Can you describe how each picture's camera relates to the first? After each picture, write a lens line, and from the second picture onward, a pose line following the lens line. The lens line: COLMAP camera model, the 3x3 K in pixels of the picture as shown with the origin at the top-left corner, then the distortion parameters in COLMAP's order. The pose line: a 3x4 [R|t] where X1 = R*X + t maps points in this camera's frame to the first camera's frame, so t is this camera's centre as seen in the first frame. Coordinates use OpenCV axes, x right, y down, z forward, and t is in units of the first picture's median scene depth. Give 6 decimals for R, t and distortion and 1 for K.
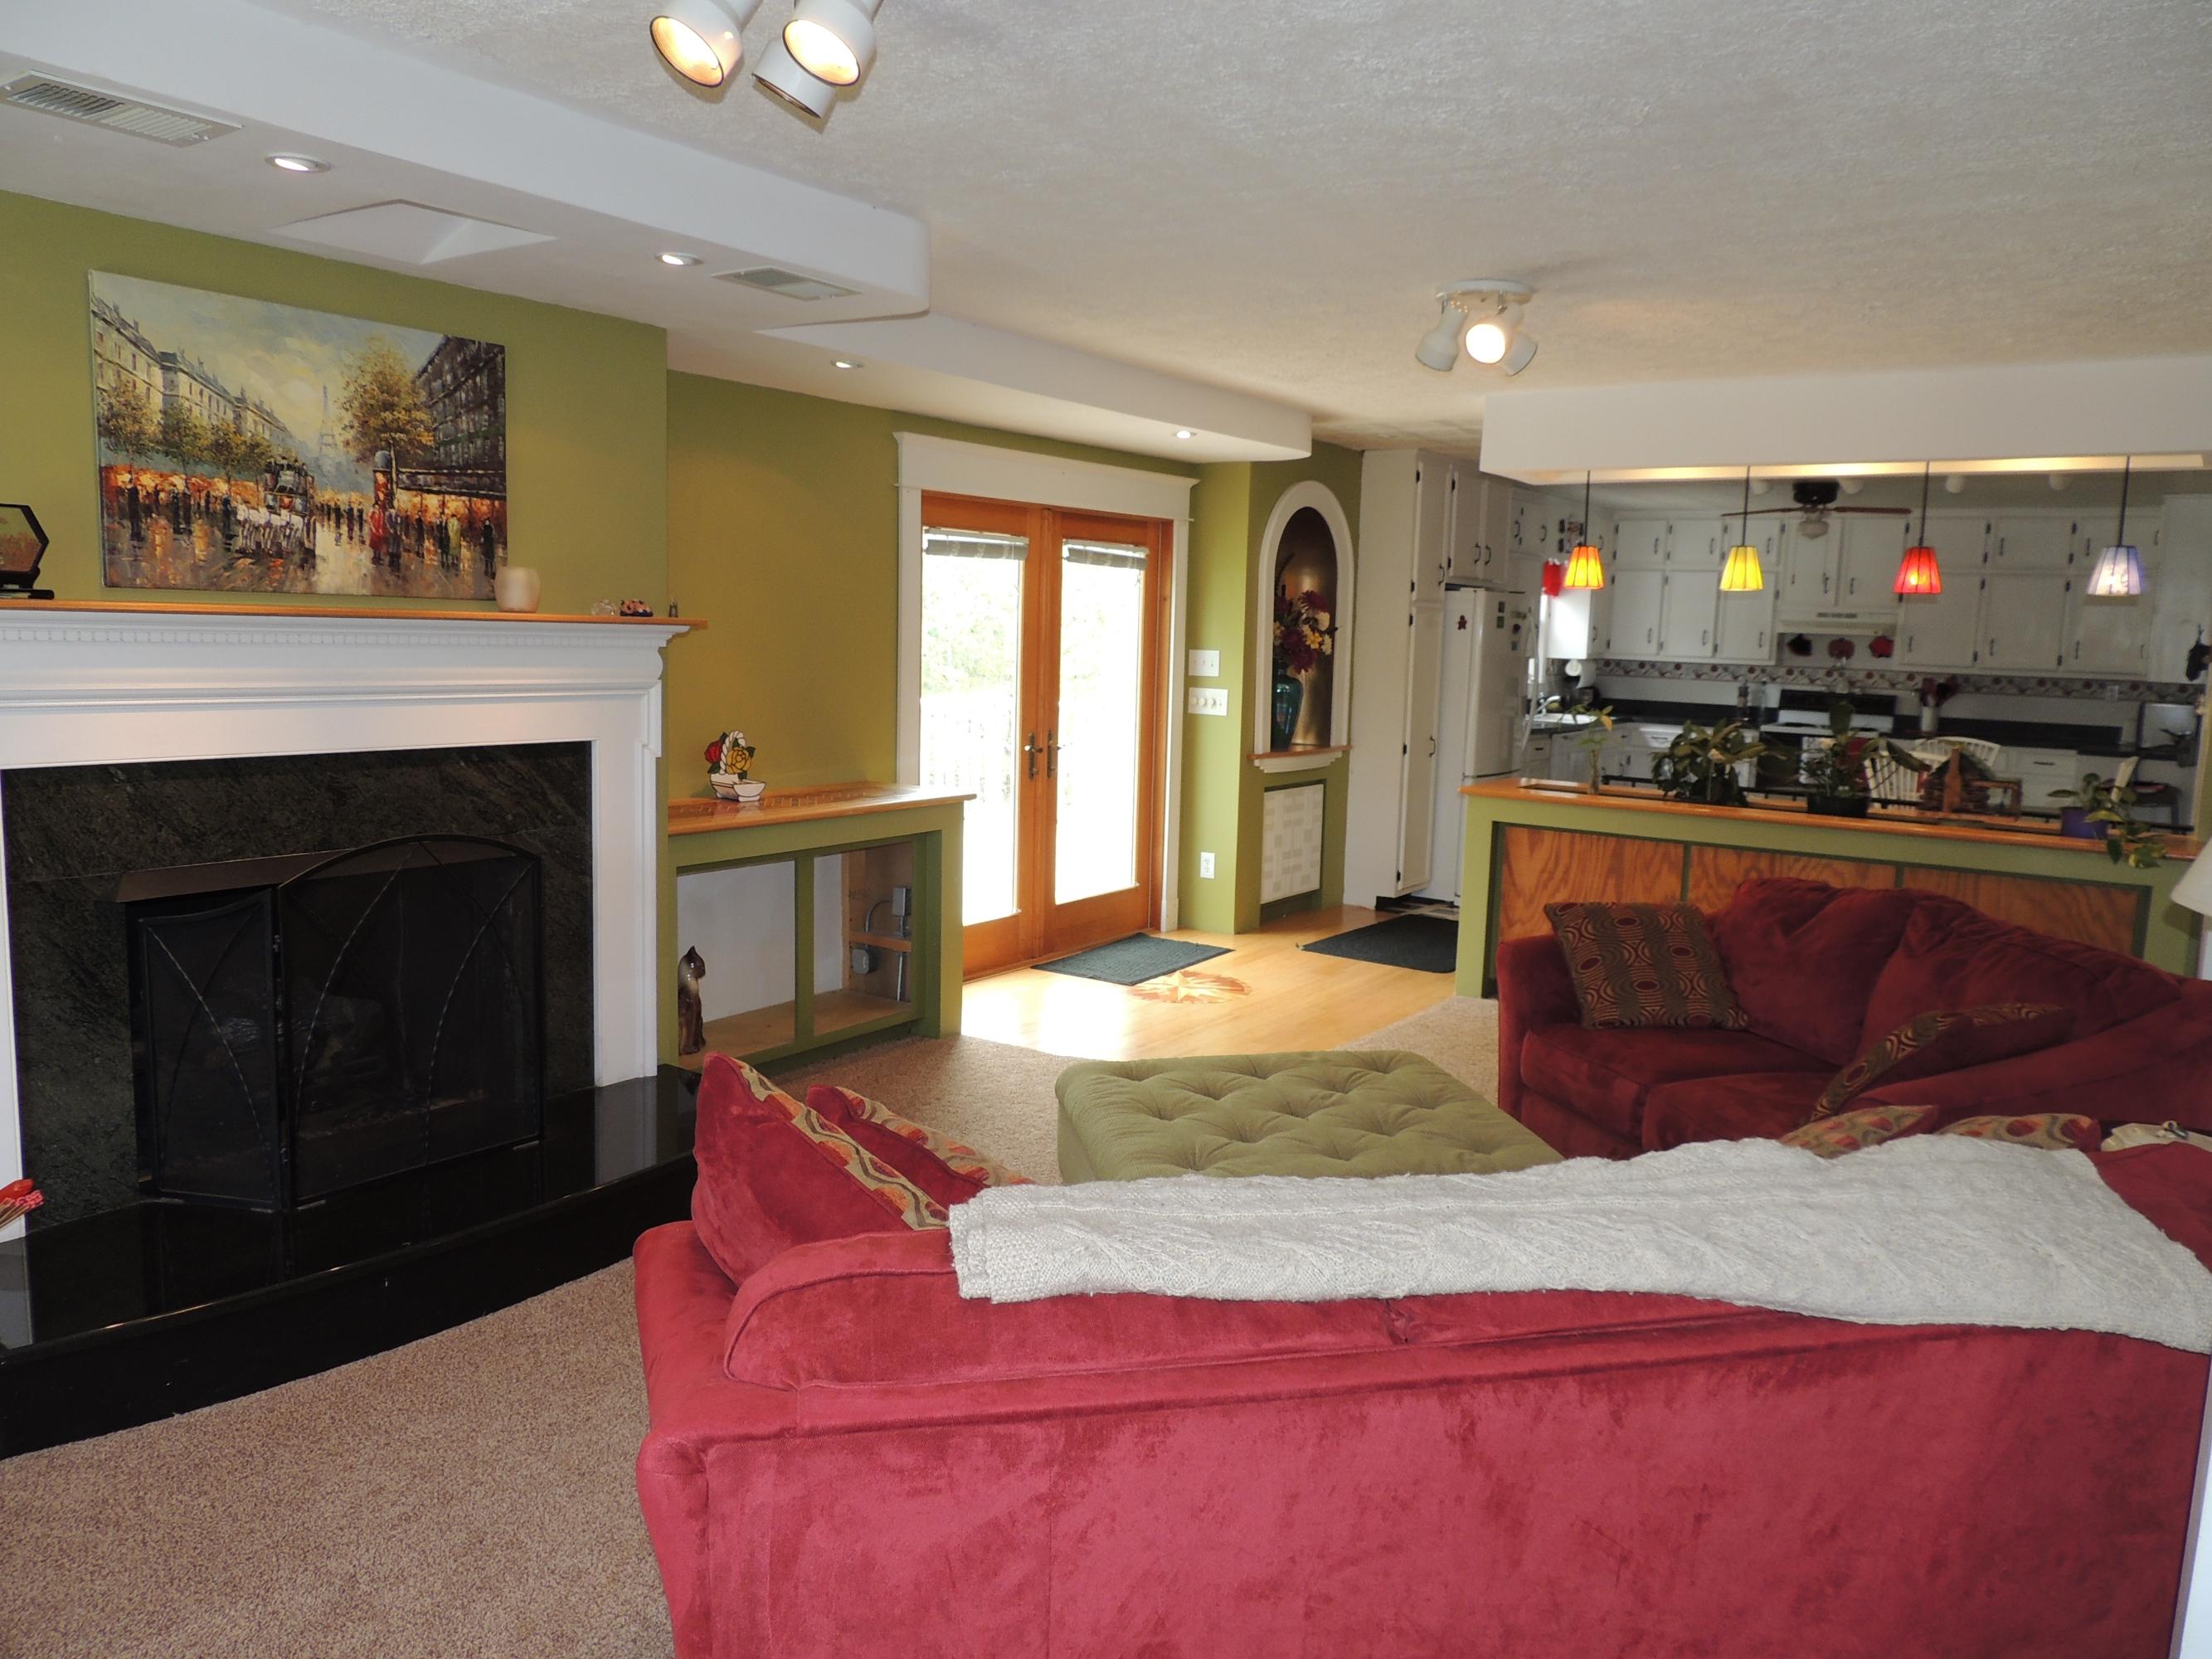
lens RADIAL K [[1582.9, 0, 1095.5], [0, 1582.9, 826.6], [0, 0, 1]] dist [-0.009860, 0.003607]
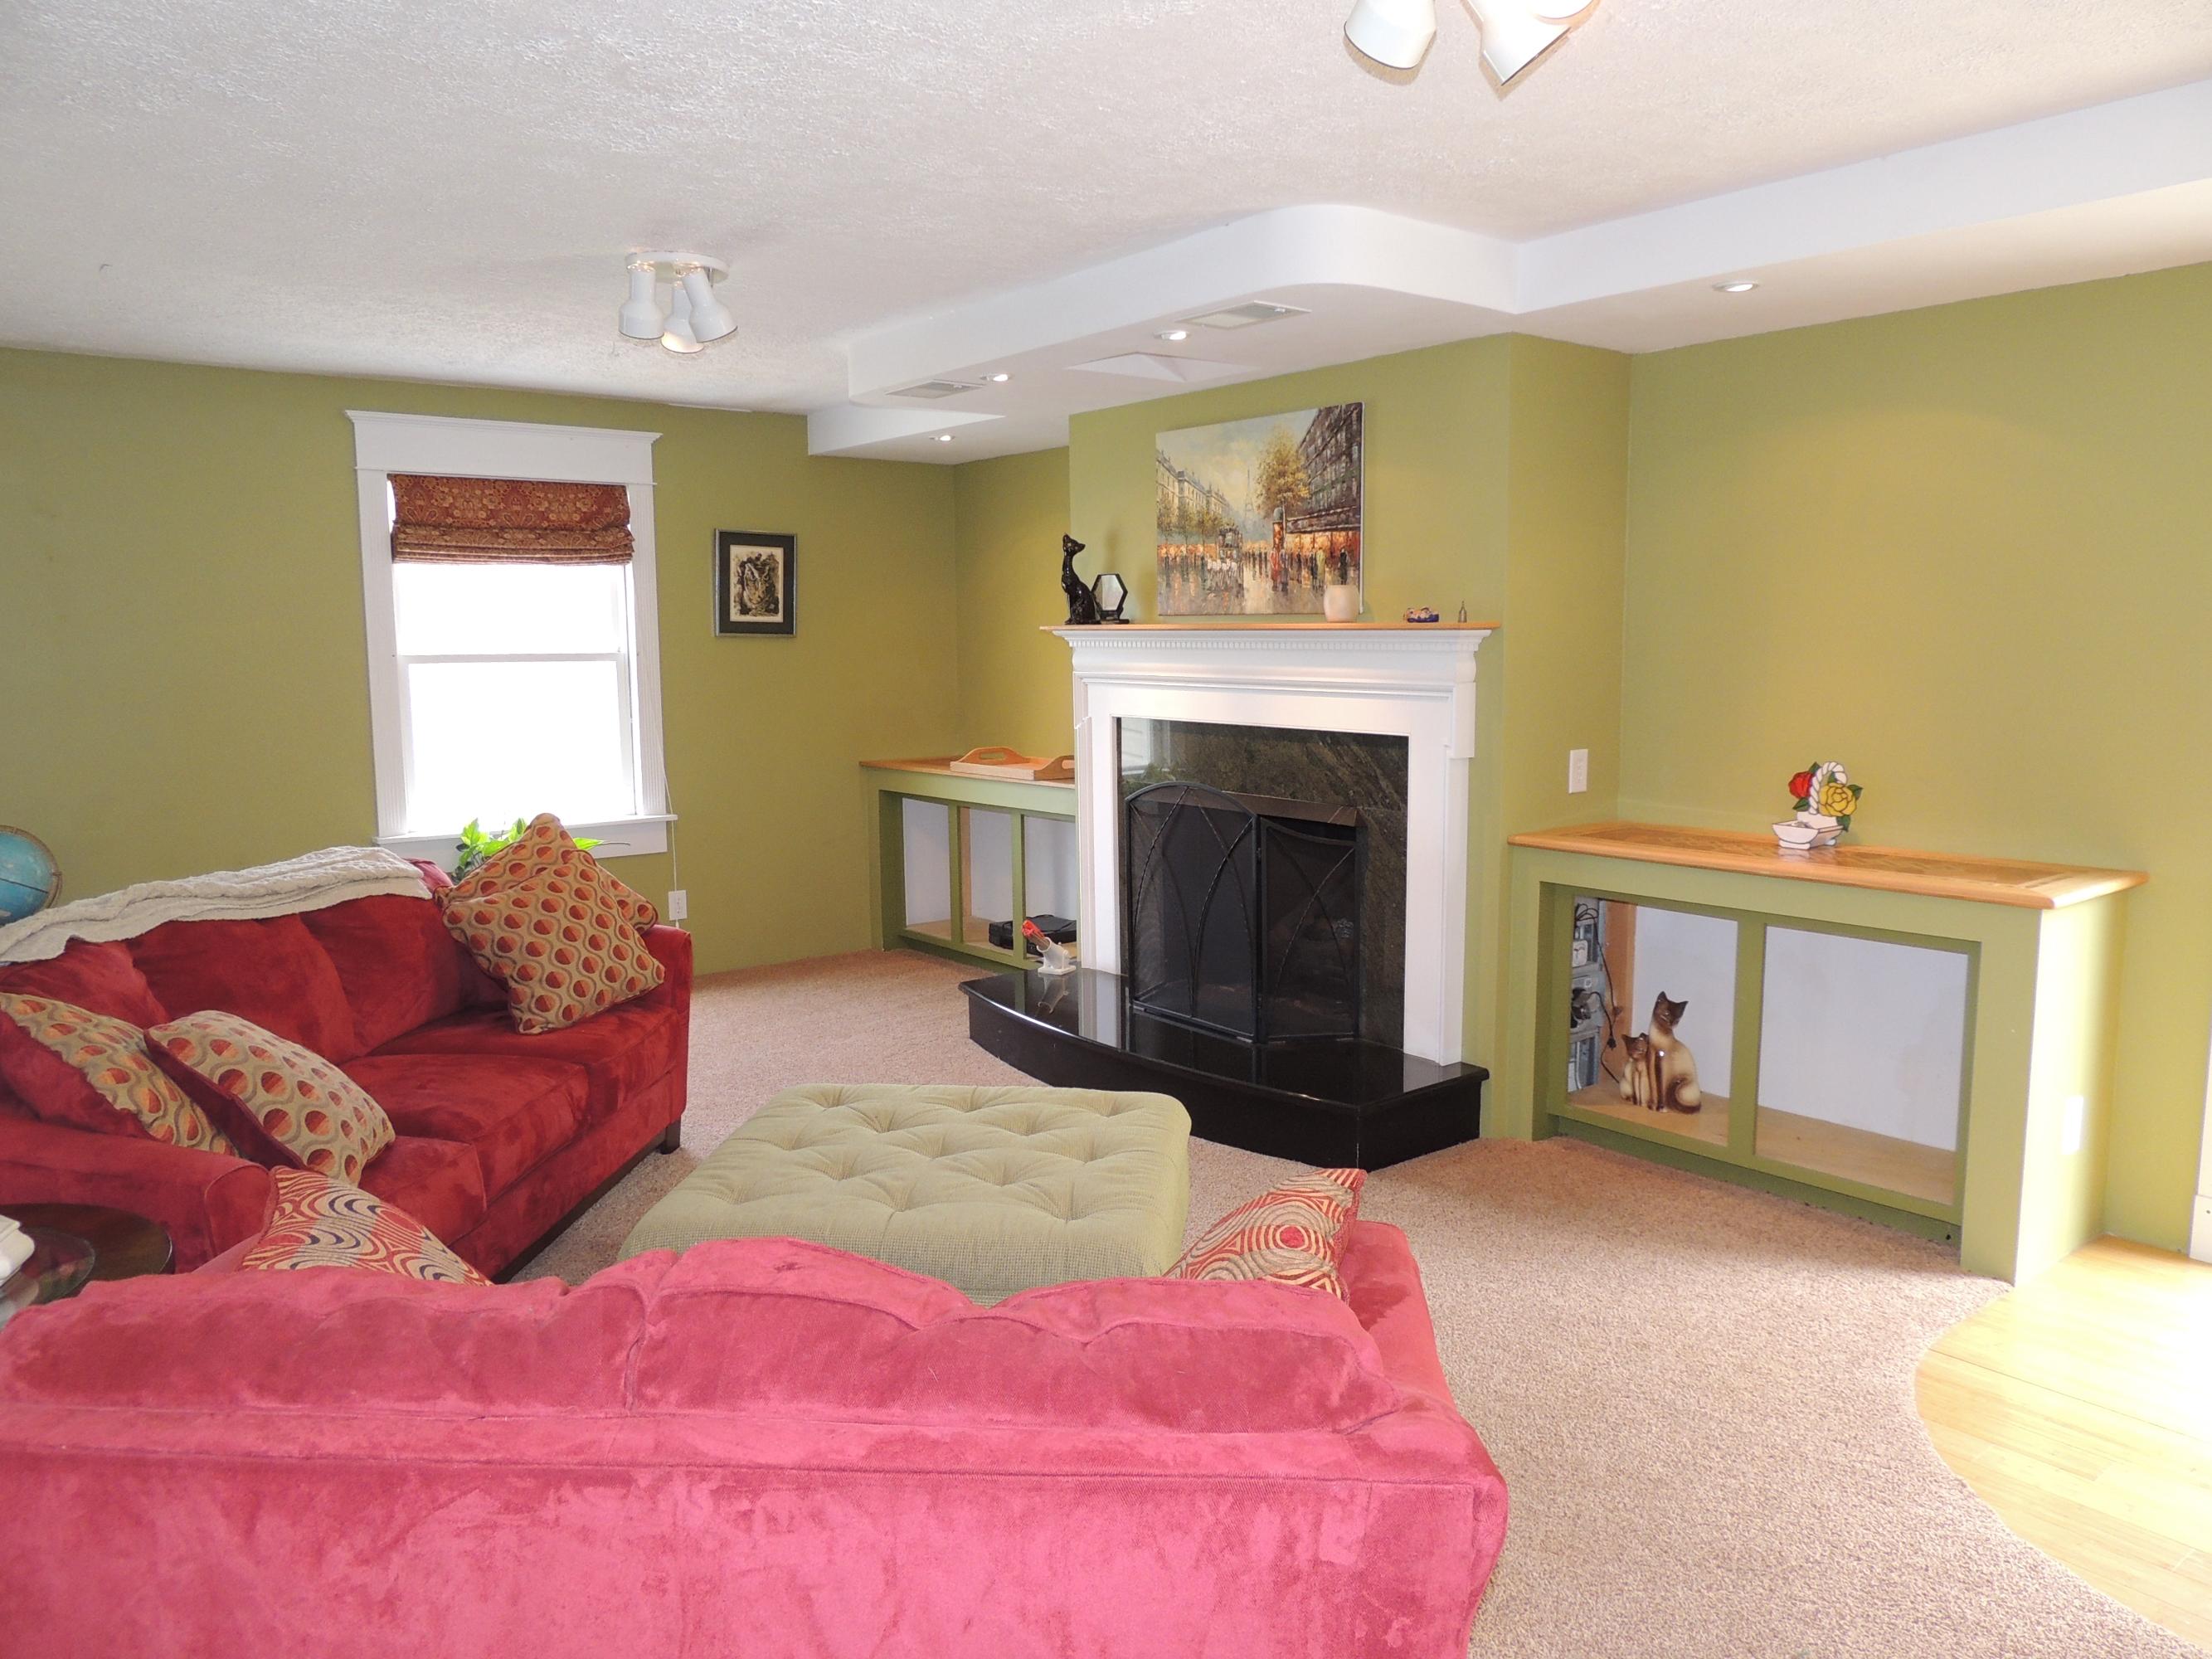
lens RADIAL K [[1582.9, 0, 1094.8], [0, 1582.9, 831.6], [0, 0, 1]] dist [-0.009860, 0.003607]
pose [[-0.296174, 0.096094, -0.950288, 0.915874], [-0.121407, 0.983068, 0.137248, -0.129735], [0.947387, 0.156021, -0.279493, 1.264385]]
